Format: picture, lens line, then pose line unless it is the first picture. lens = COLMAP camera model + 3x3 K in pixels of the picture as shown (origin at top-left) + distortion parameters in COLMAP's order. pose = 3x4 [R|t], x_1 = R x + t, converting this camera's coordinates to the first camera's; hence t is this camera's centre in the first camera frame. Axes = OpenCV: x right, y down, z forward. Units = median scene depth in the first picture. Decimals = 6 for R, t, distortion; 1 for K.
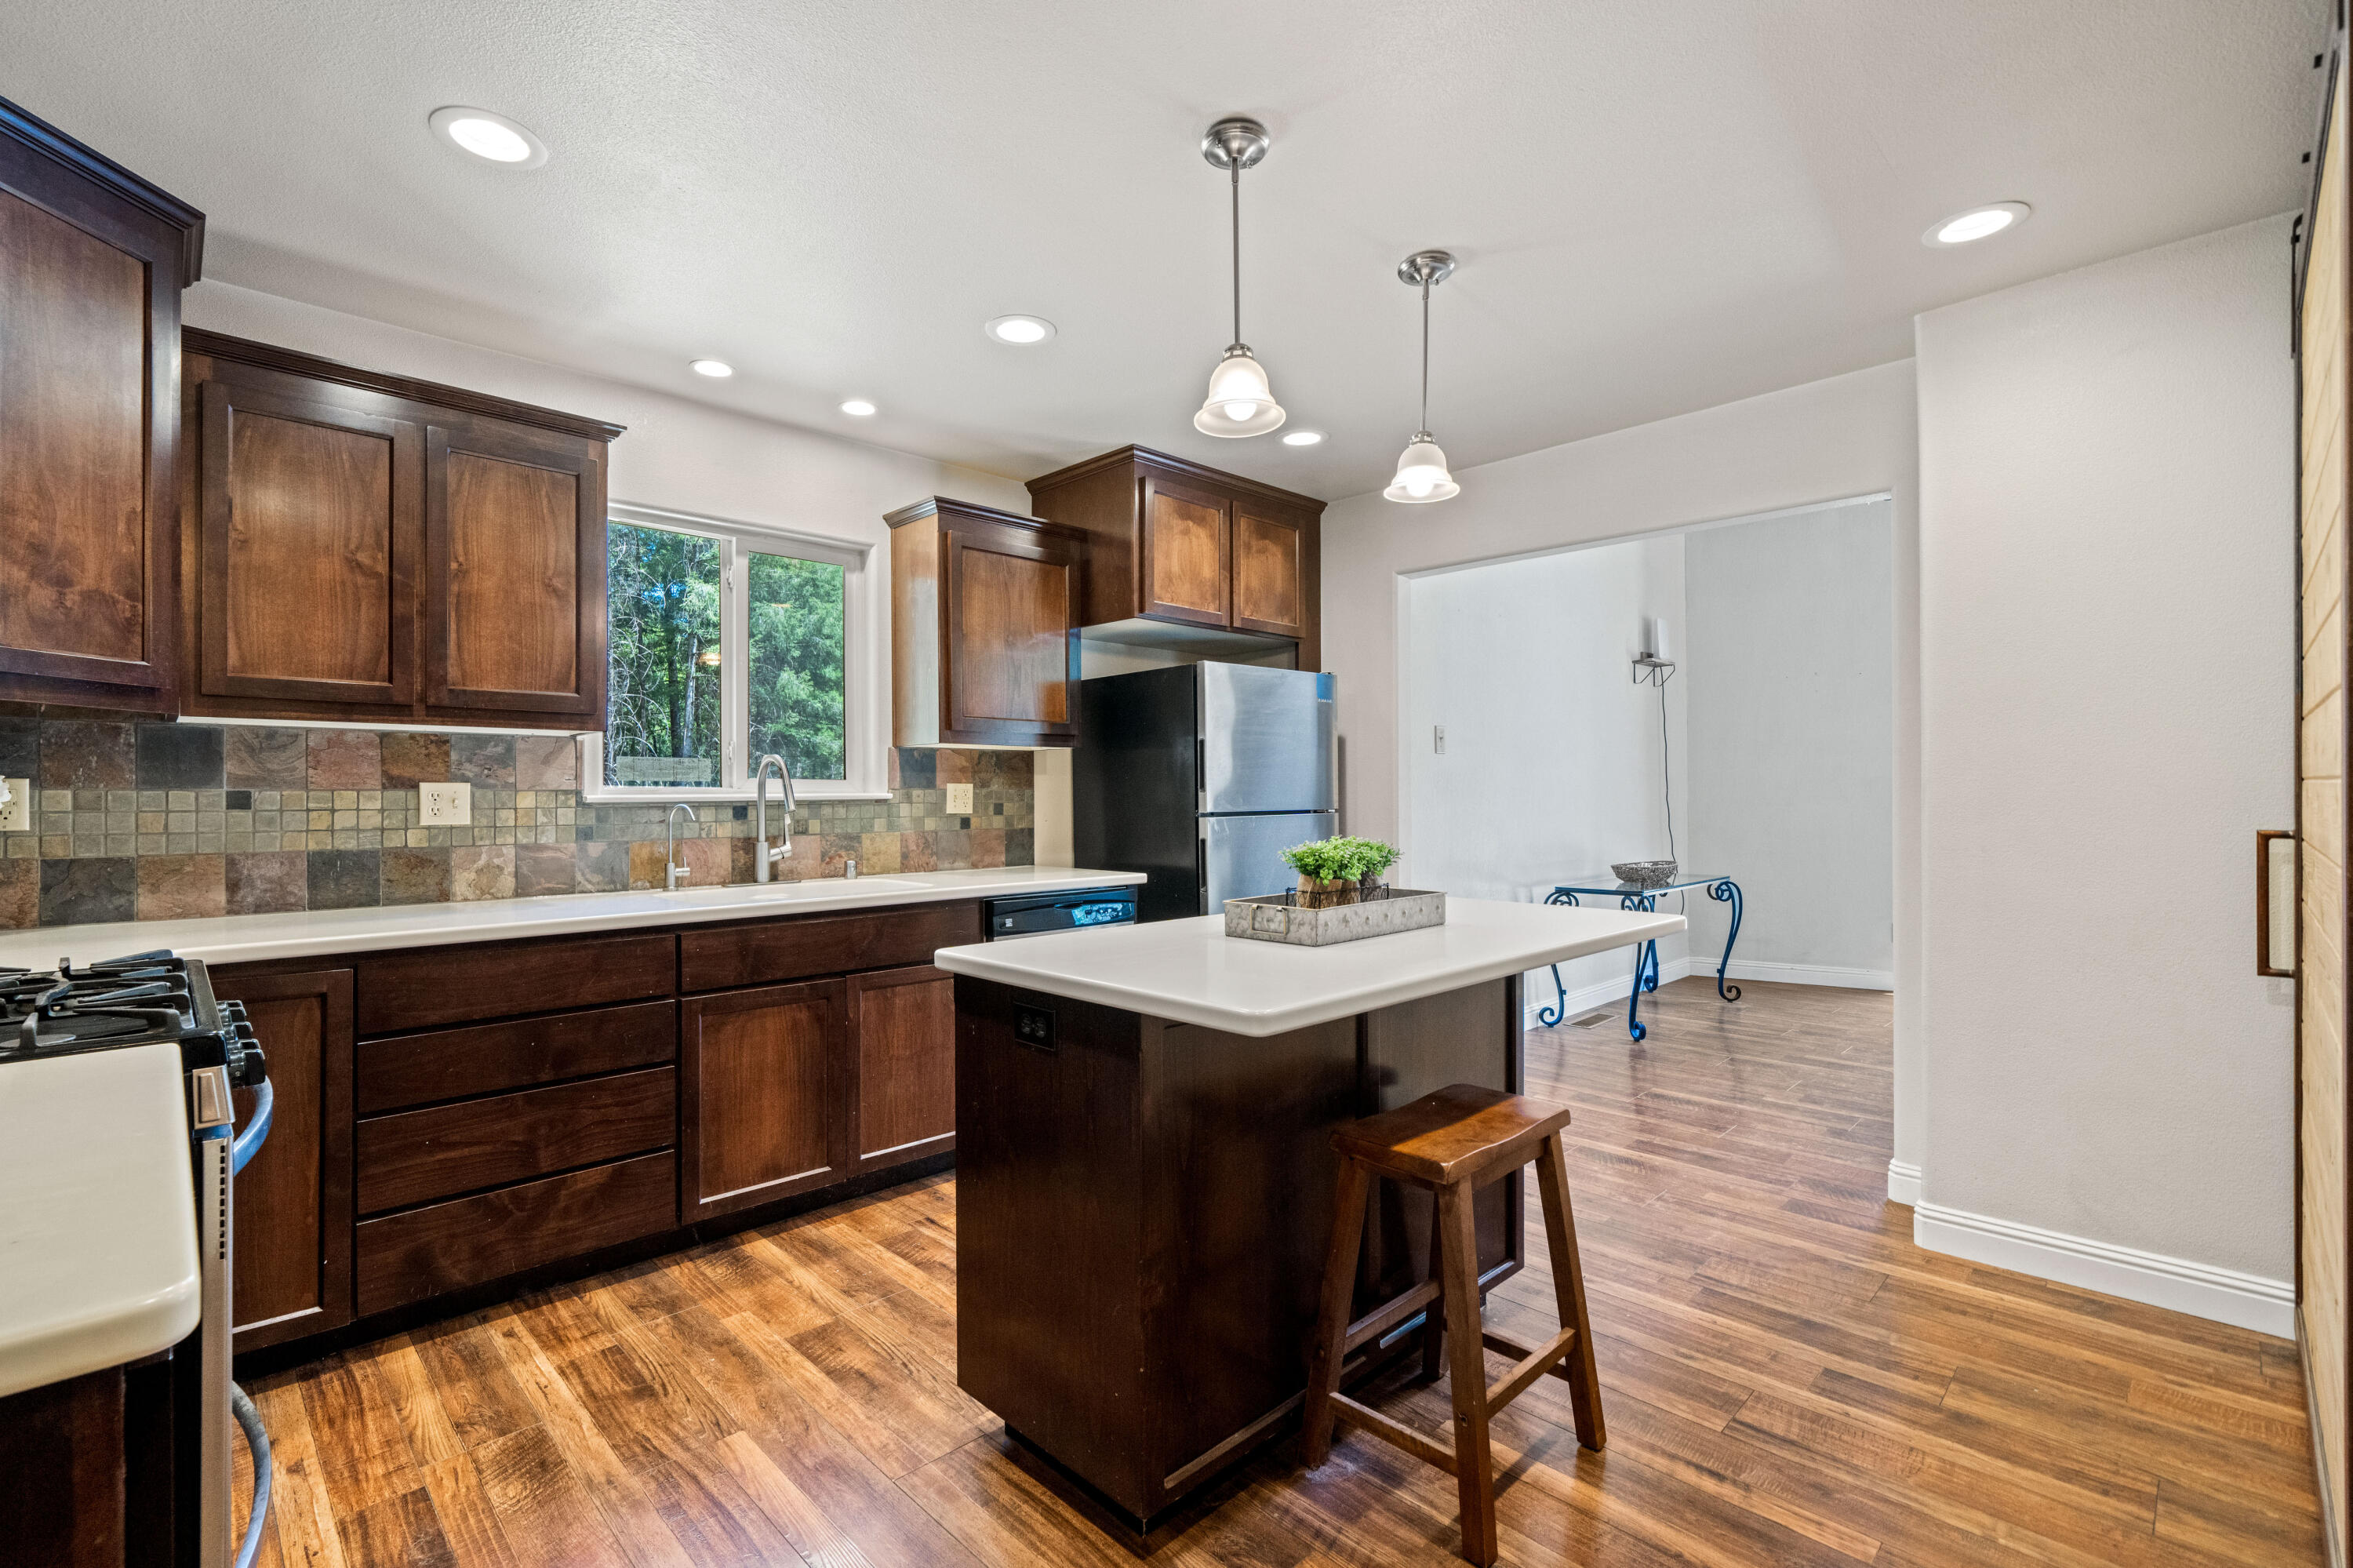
lens RADIAL K [[1018.4, 0, 1176.3], [0, 1018.4, 788.2], [0, 0, 1]] dist [-0.001599, -0.000520]
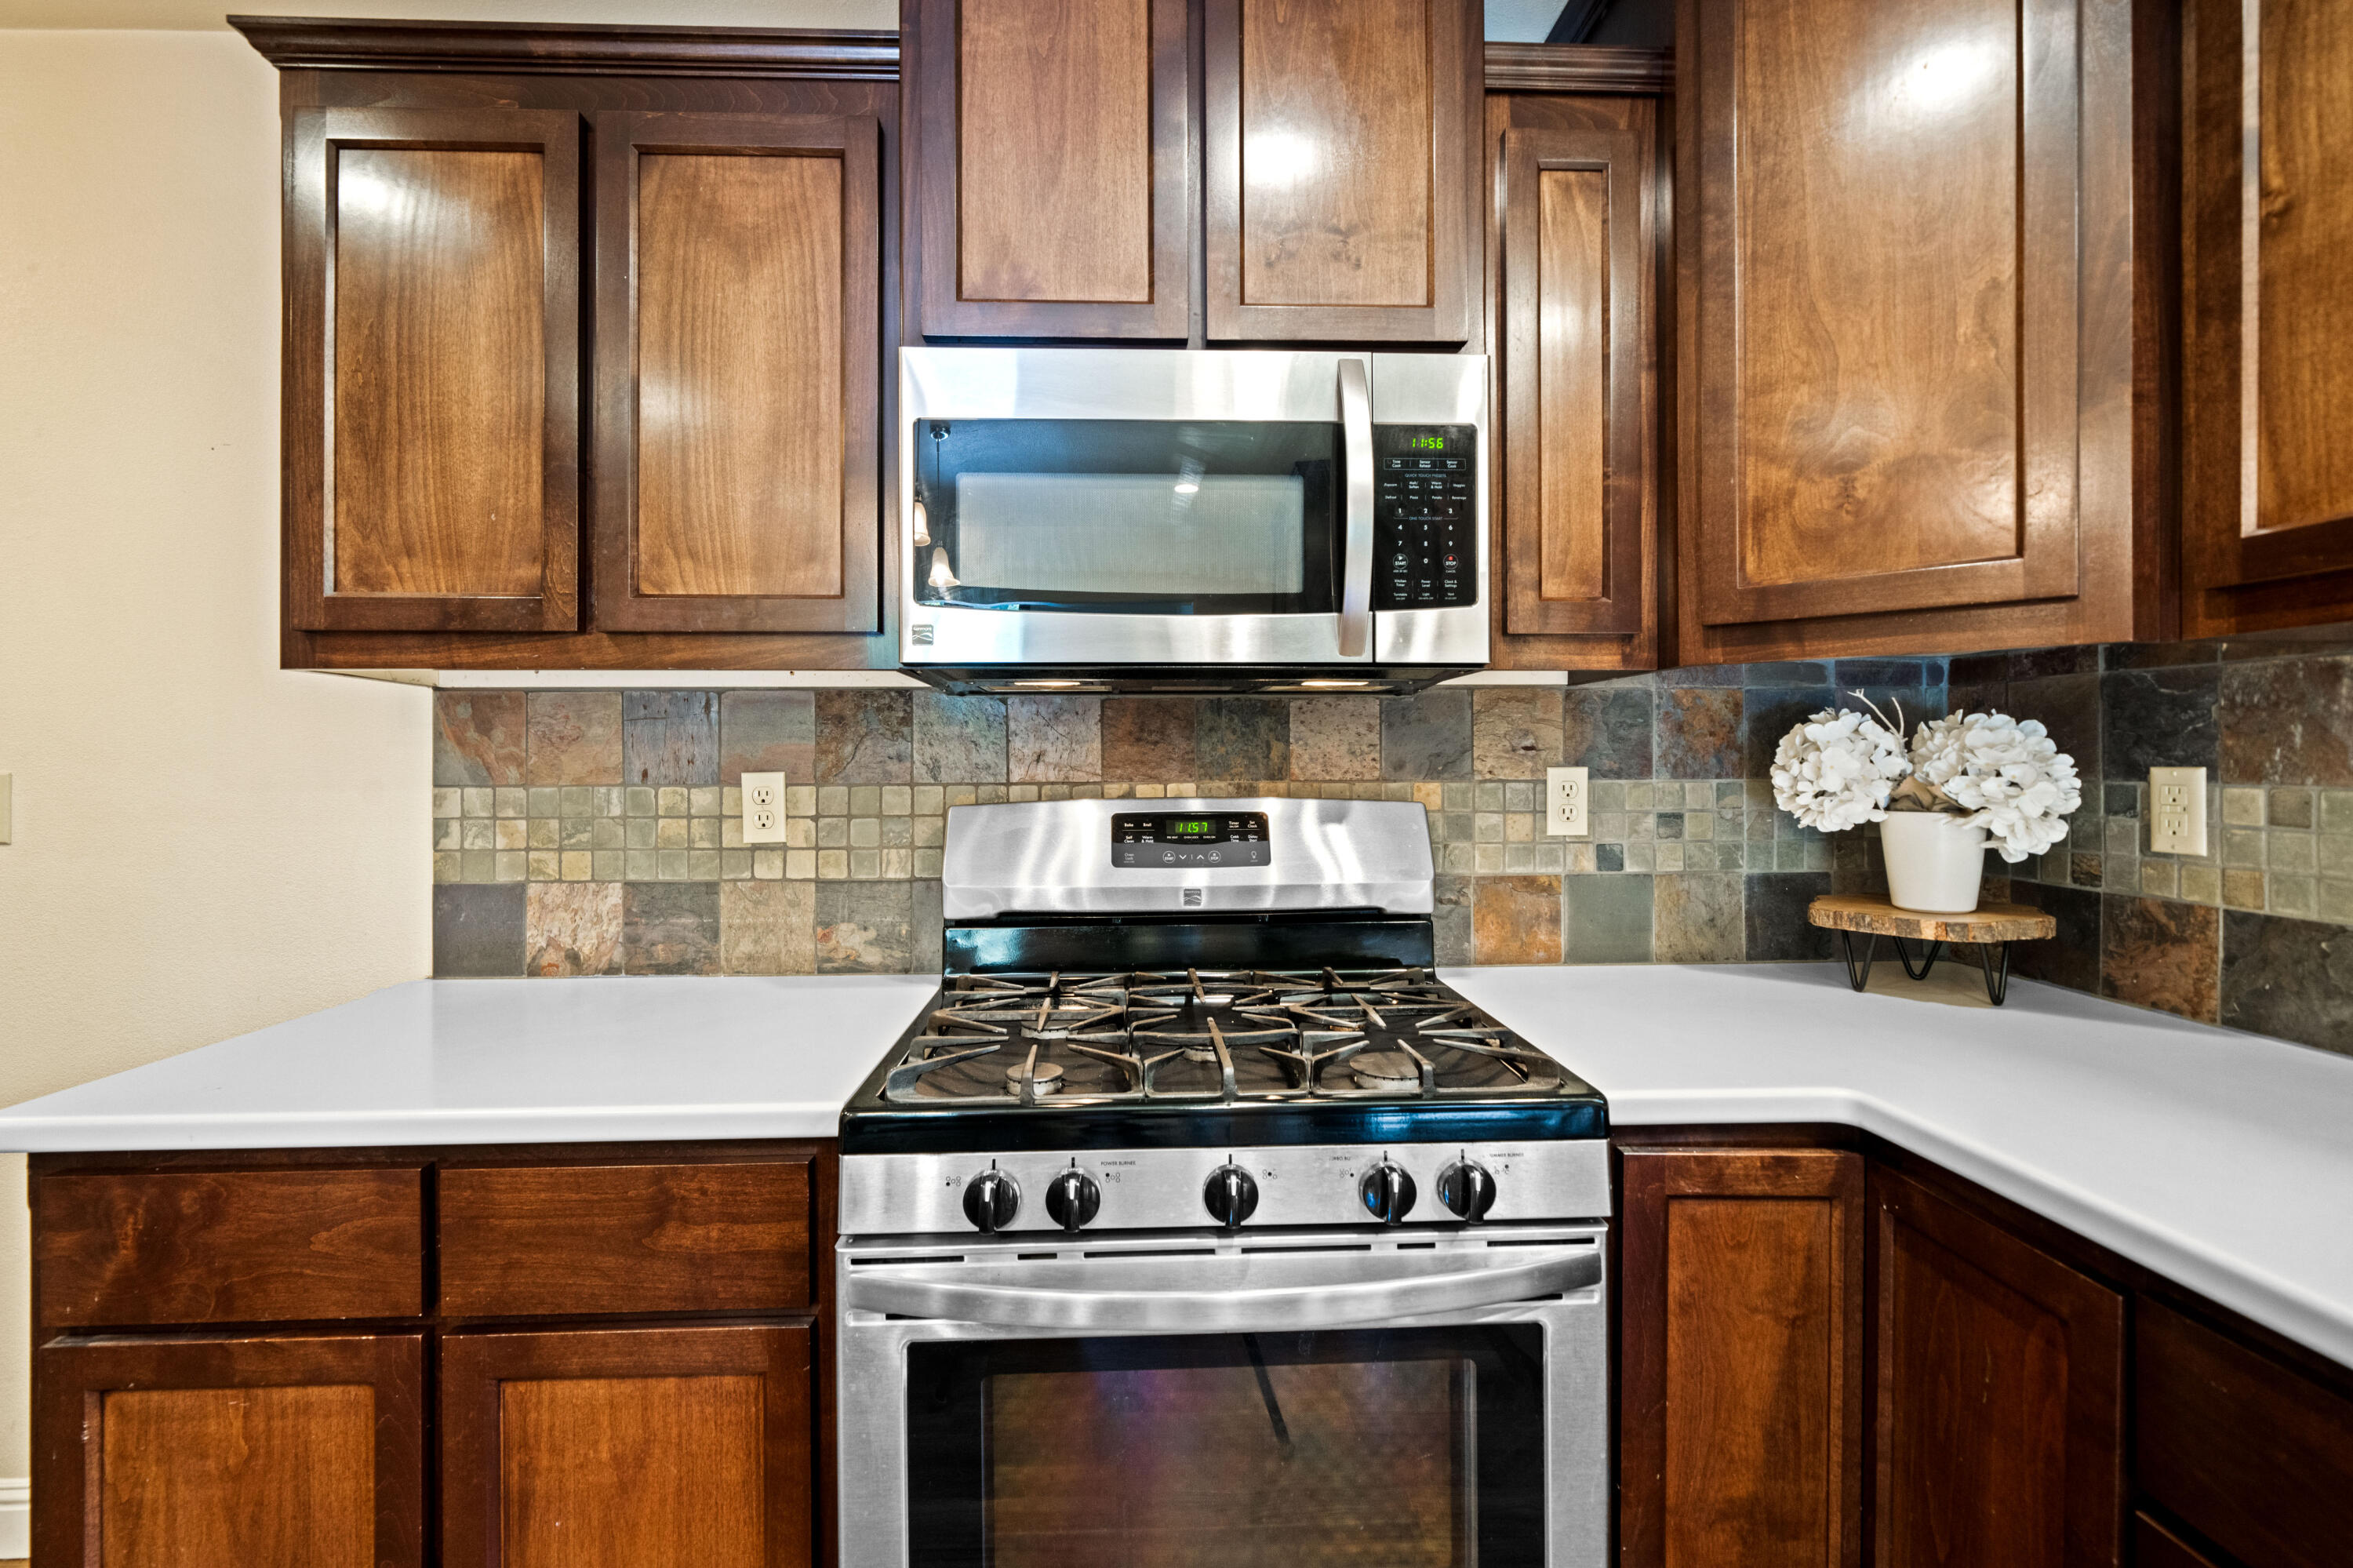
lens RADIAL K [[1018.4, 0, 1158.5], [0, 1018.4, 754.3], [0, 0, 1]] dist [-0.001599, -0.000520]
pose [[-0.679458, 0.003682, -0.733705, -0.290093], [0.008704, 0.999957, -0.003042, -0.020116], [0.733663, -0.008452, -0.679461, 0.946967]]
